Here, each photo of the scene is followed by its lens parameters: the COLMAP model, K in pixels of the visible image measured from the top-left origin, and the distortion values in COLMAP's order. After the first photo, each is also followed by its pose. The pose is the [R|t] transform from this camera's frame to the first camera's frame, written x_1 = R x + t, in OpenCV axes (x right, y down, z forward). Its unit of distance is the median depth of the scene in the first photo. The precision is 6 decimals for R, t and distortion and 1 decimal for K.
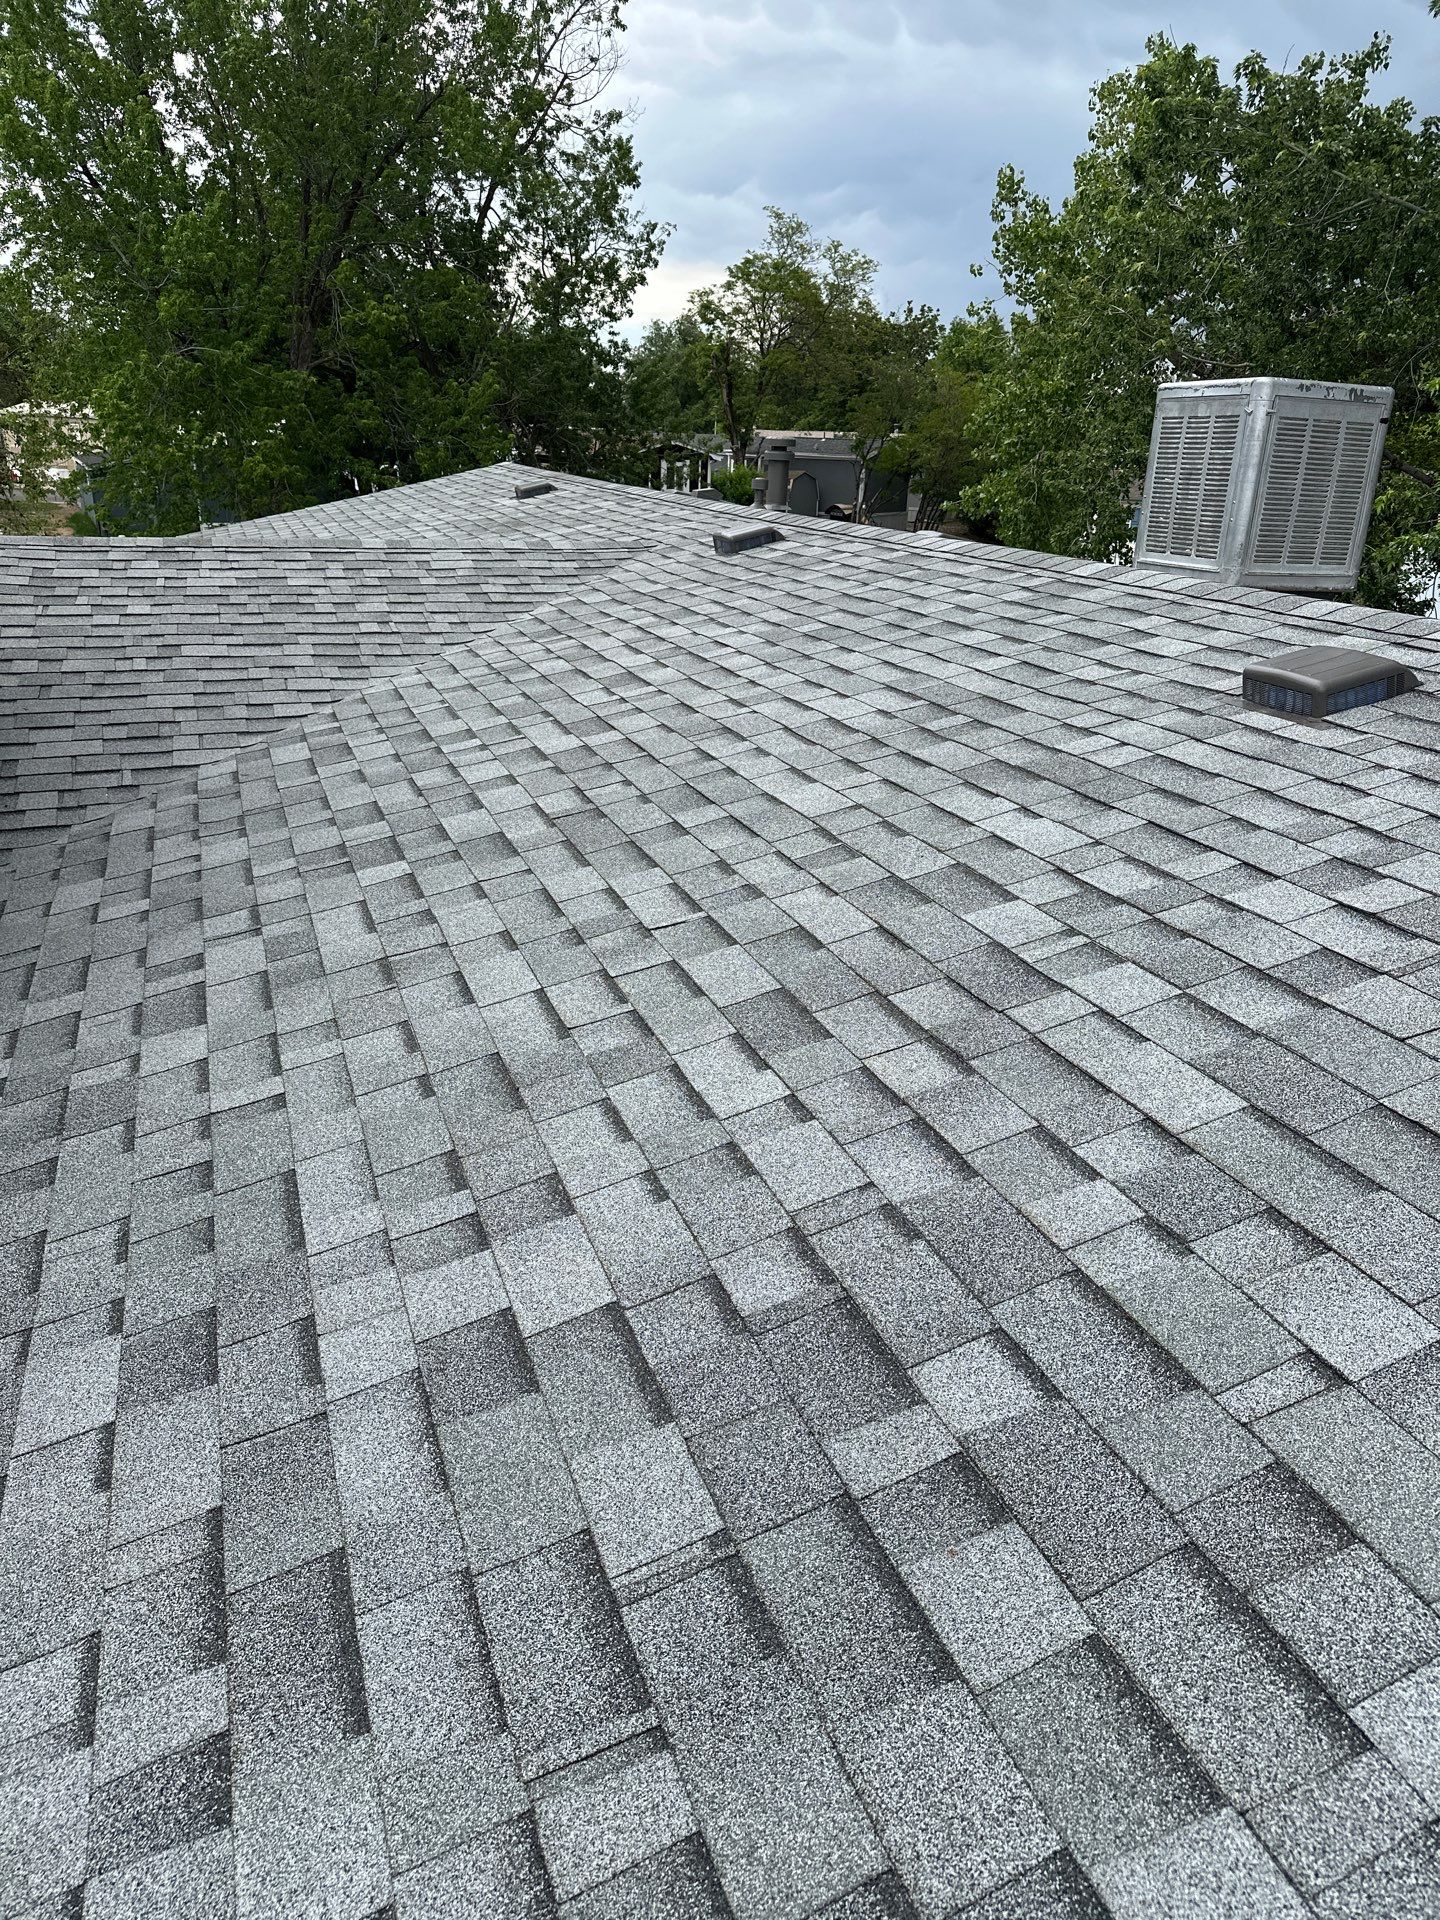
lens RADIAL K [[1281.1, 0, 720.0], [0, 1281.1, 960.0], [0, 0, 1]] dist [0.001638, 0.001981]
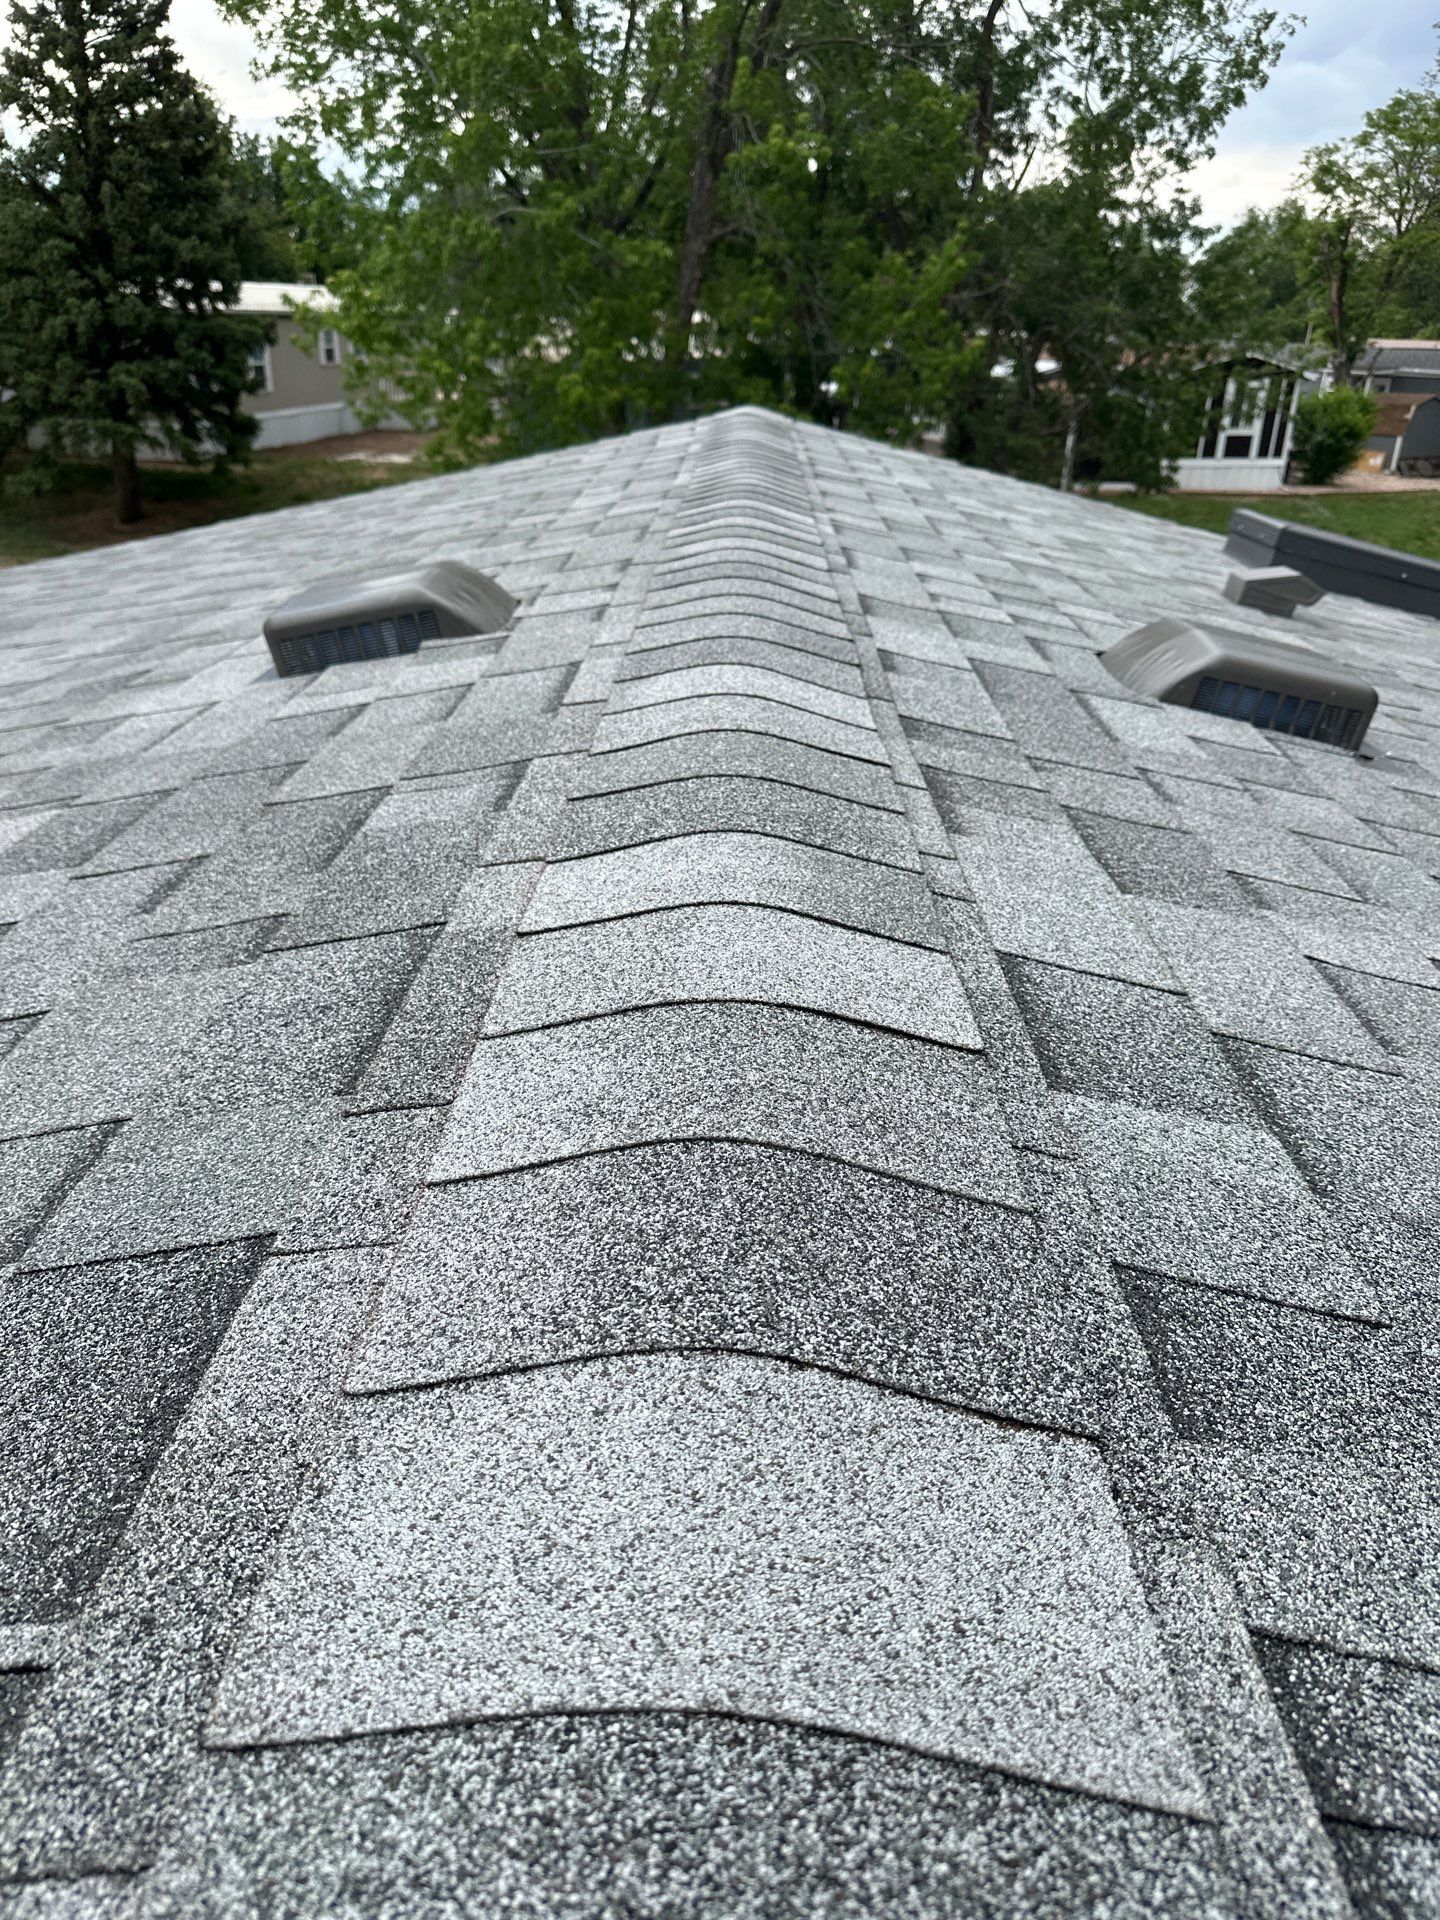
lens RADIAL K [[1391.9, 0, 720.0], [0, 1391.9, 960.0], [0, 0, 1]] dist [0.002111, -0.002510]
pose [[0.932413, 0.148108, -0.329651, -0.008255], [-0.139215, 0.988970, 0.050563, -0.095921], [0.333504, -0.001253, 0.942748, 0.238243]]
